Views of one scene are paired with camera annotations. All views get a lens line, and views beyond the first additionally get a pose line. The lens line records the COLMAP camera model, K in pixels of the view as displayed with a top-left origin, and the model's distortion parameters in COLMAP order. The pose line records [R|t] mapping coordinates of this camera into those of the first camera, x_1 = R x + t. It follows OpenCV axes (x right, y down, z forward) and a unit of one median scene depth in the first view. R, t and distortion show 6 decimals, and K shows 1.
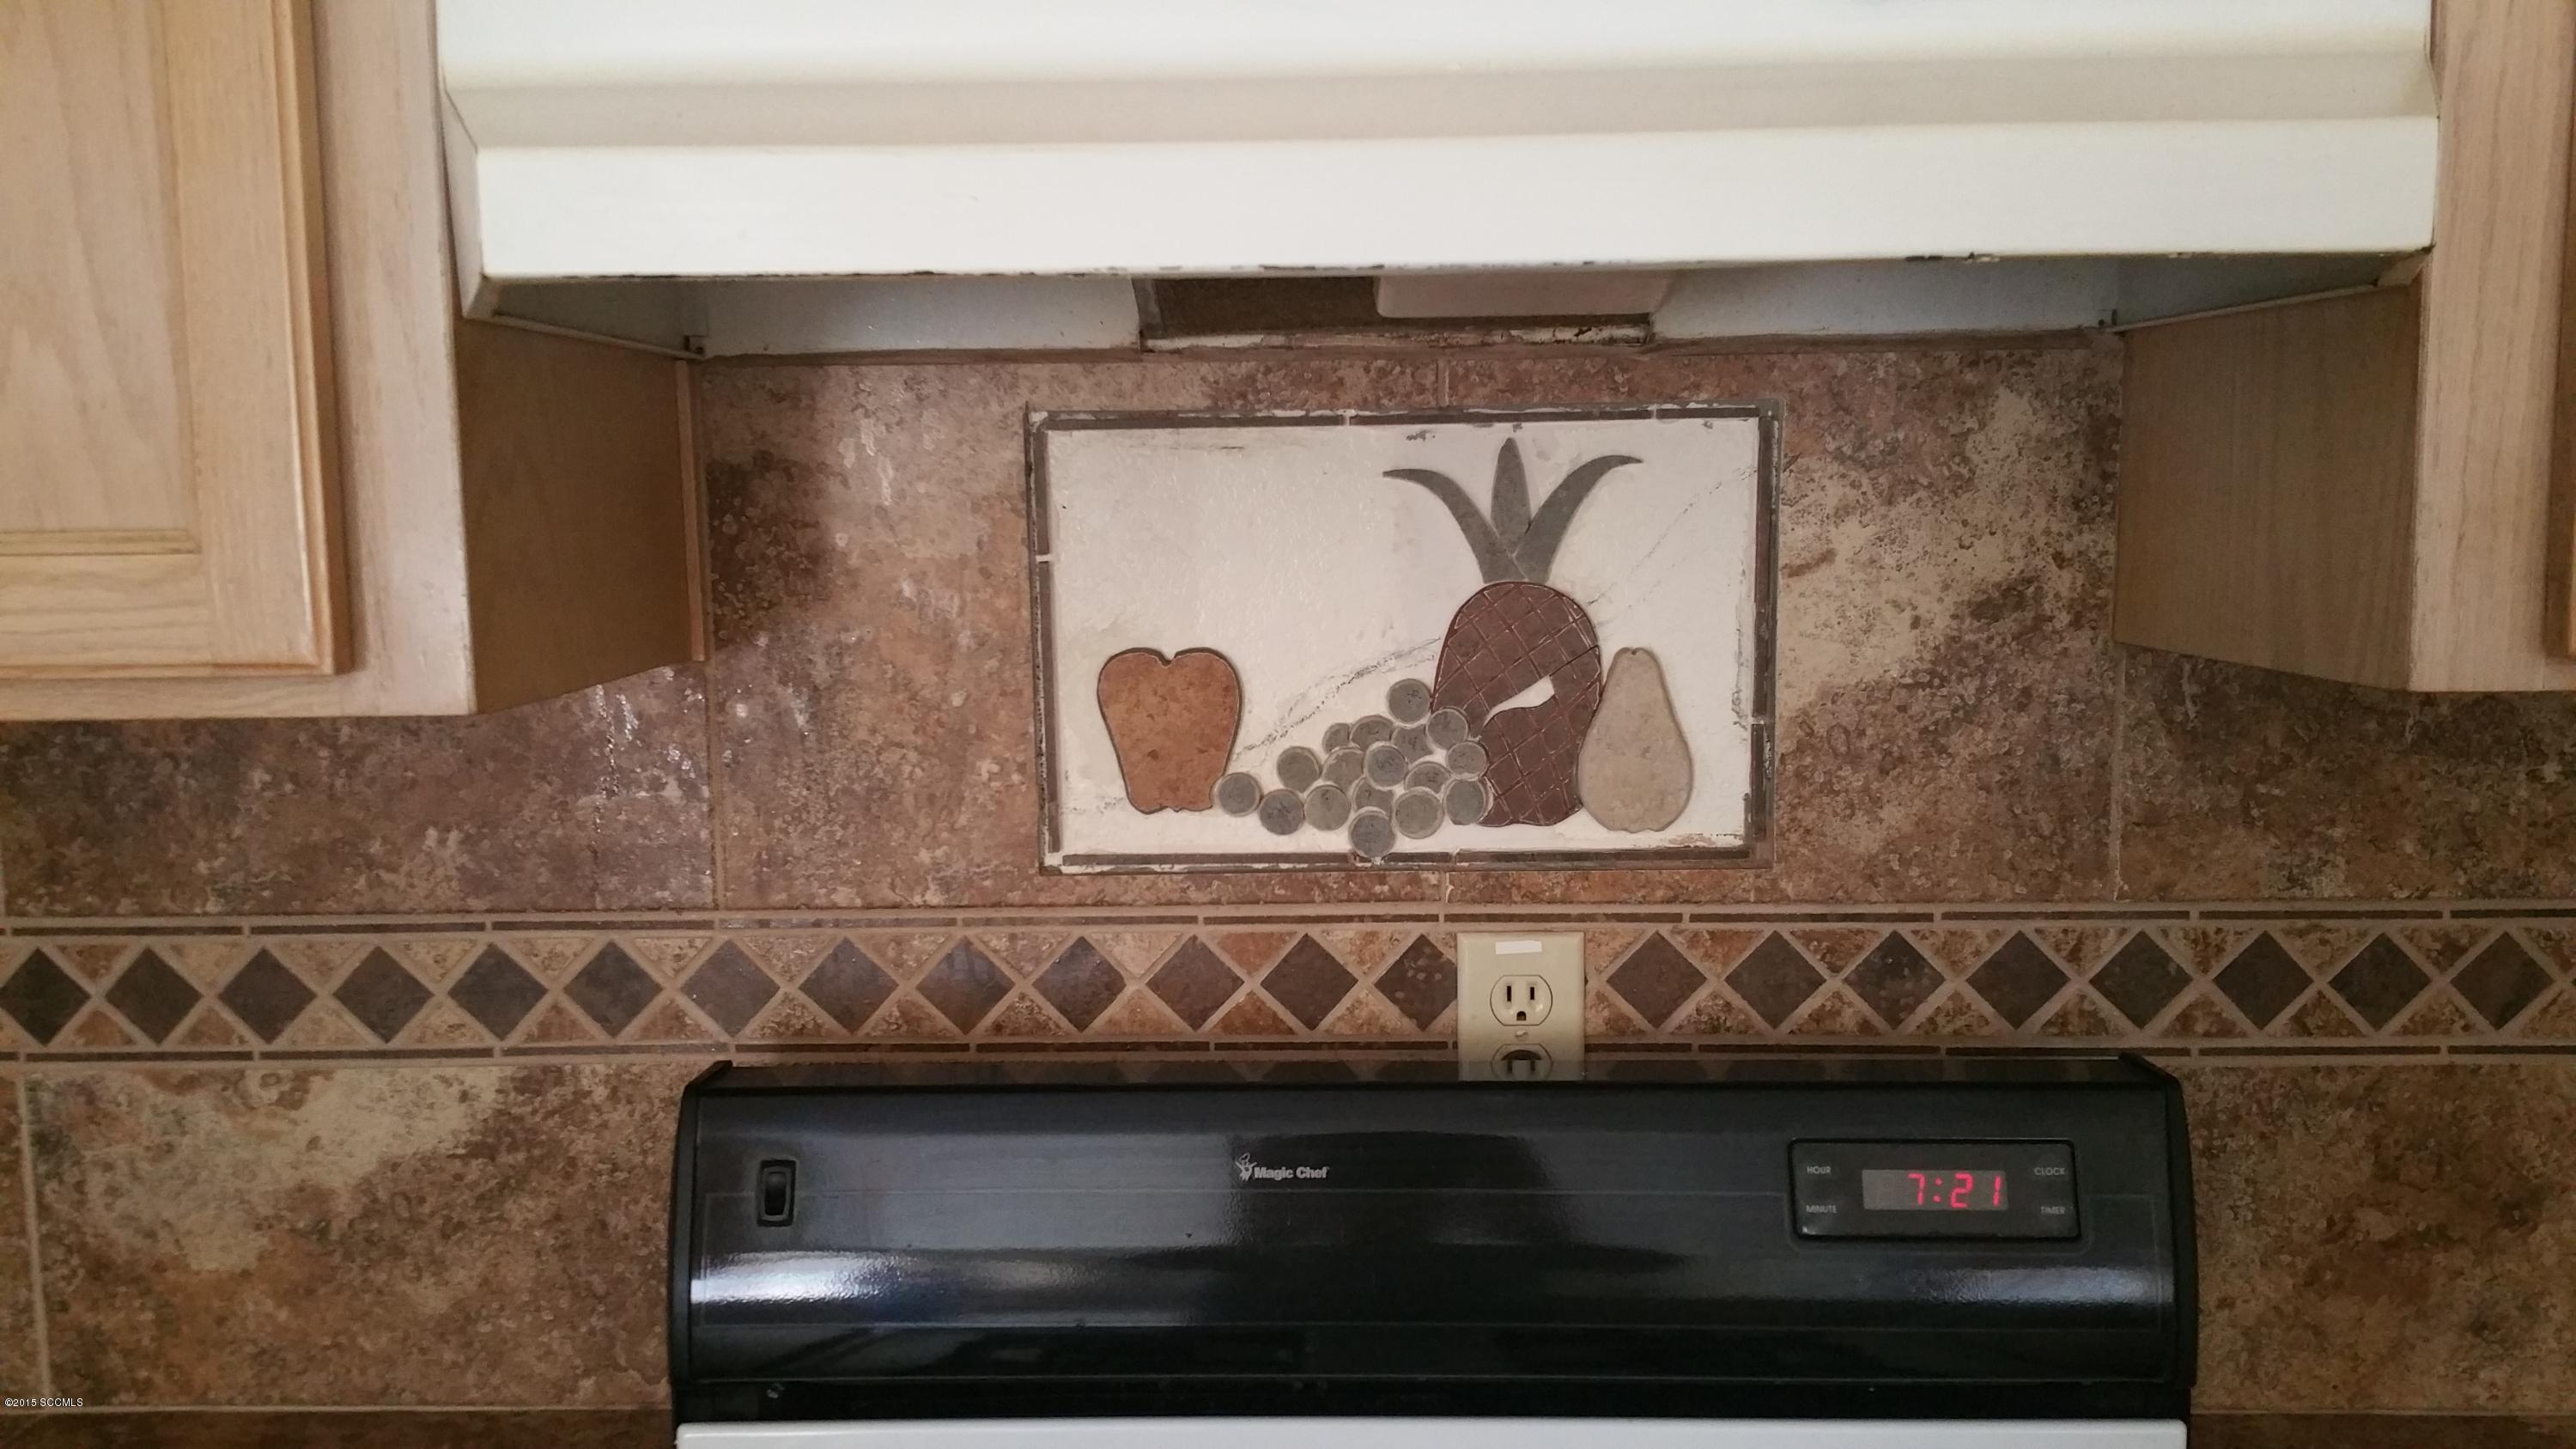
lens RADIAL K [[2034.5, 0, 1285.9], [0, 2034.5, 745.0], [0, 0, 1]] dist [0.017072, -0.016130]
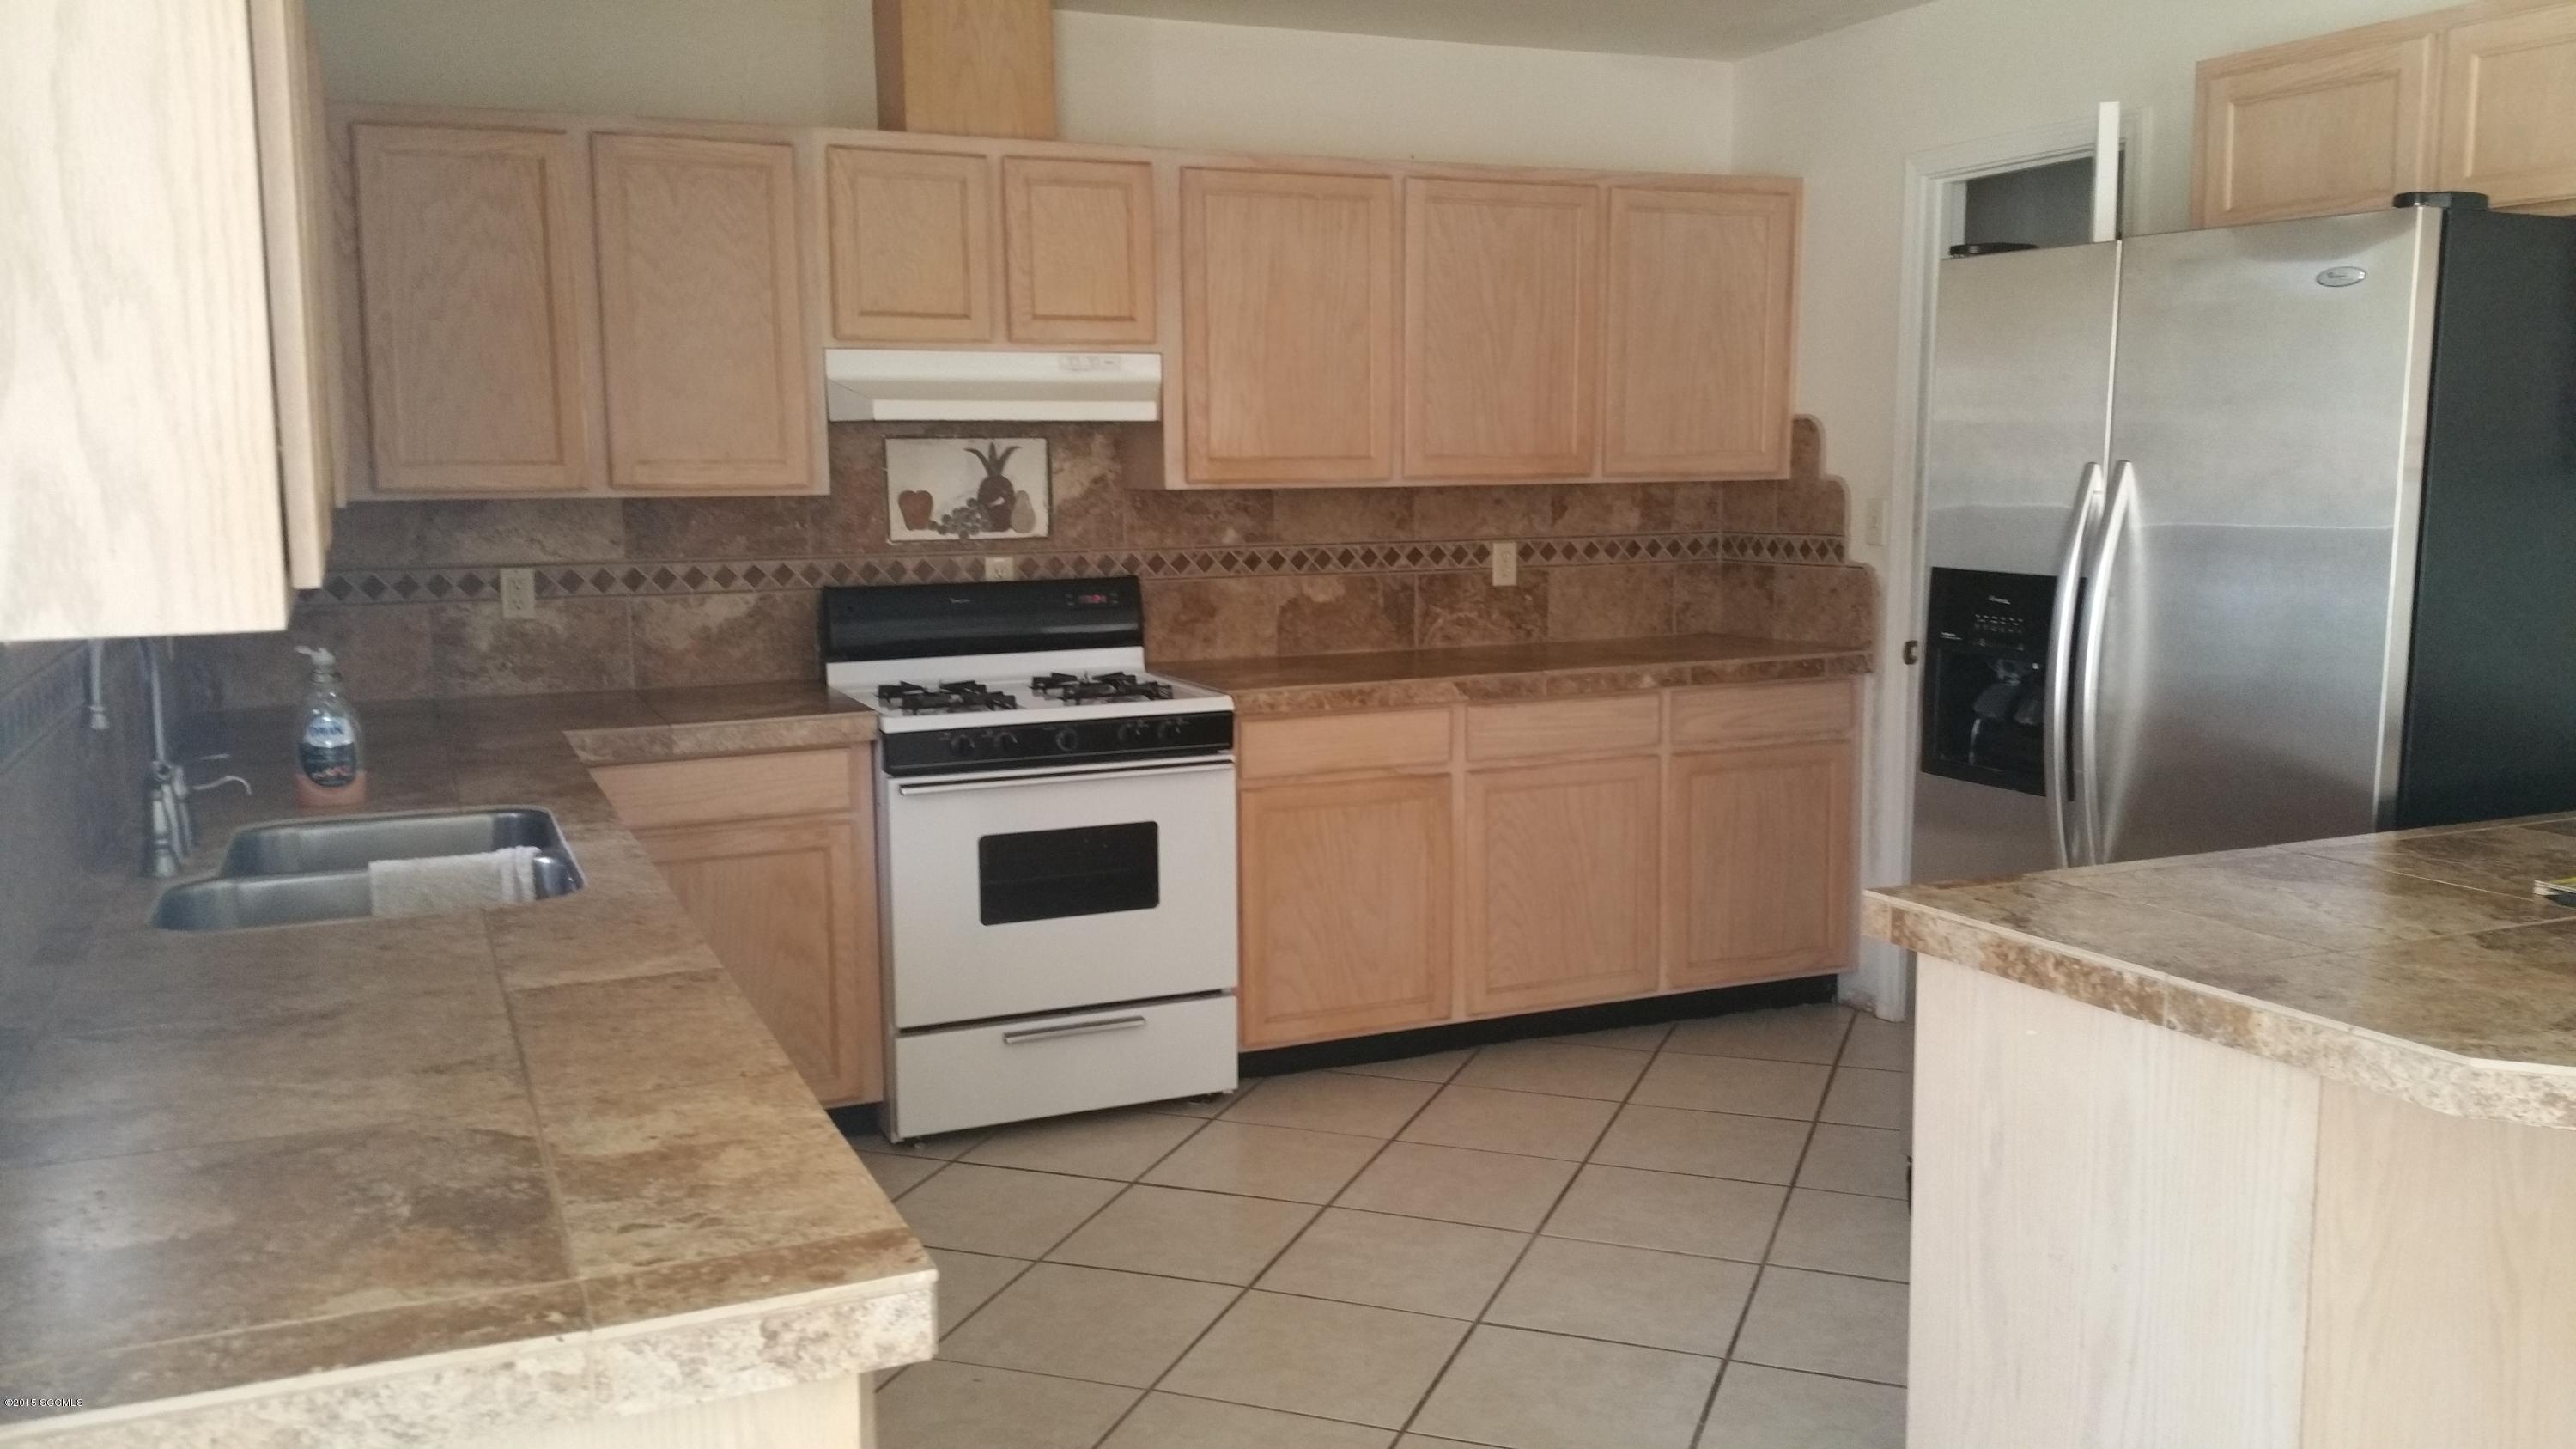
lens RADIAL K [[2034.5, 0, 1298.2], [0, 2034.5, 729.6], [0, 0, 1]] dist [0.017072, -0.016130]
pose [[0.900559, -0.049506, 0.431906, -1.200324], [0.045731, 0.998771, 0.019129, 0.406481], [-0.432322, 0.002525, 0.901716, -3.184650]]
